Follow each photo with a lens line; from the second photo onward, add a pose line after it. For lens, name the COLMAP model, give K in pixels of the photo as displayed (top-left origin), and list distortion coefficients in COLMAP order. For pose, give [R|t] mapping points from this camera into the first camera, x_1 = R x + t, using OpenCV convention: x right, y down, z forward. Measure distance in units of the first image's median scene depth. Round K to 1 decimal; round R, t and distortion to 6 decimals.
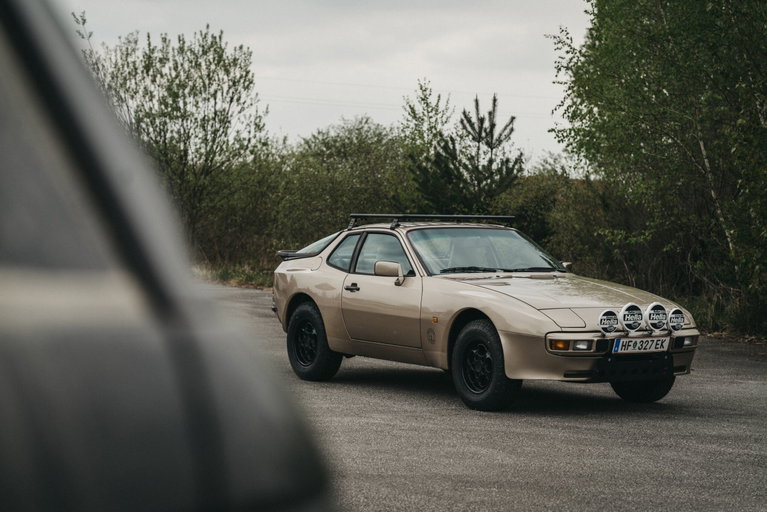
lens RADIAL K [[1803.3, 0, 383.5], [0, 1803.3, 256.0], [0, 0, 1]] dist [-0.021190, 0.086481]
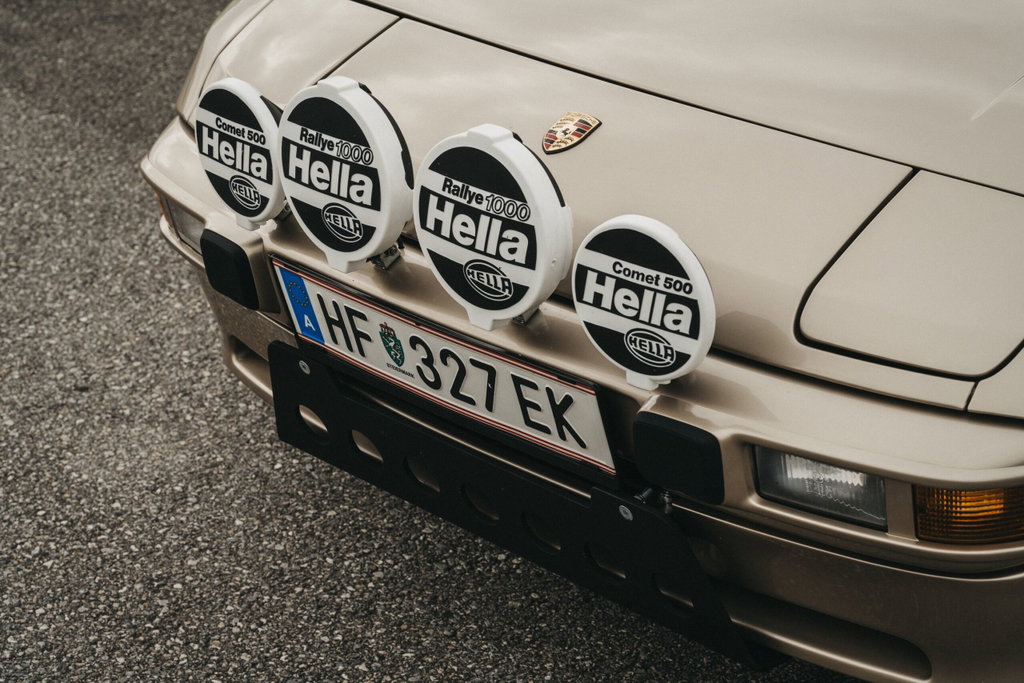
lens RADIAL K [[2407.6, 0, 512.0], [0, 2407.6, 341.5], [0, 0, 1]] dist [-0.021190, 0.086481]
pose [[0.184418, 0.375972, -0.908094, 0.311781], [-0.012913, 0.924789, 0.380262, -0.029428], [0.982763, -0.058401, 0.175403, 0.911413]]
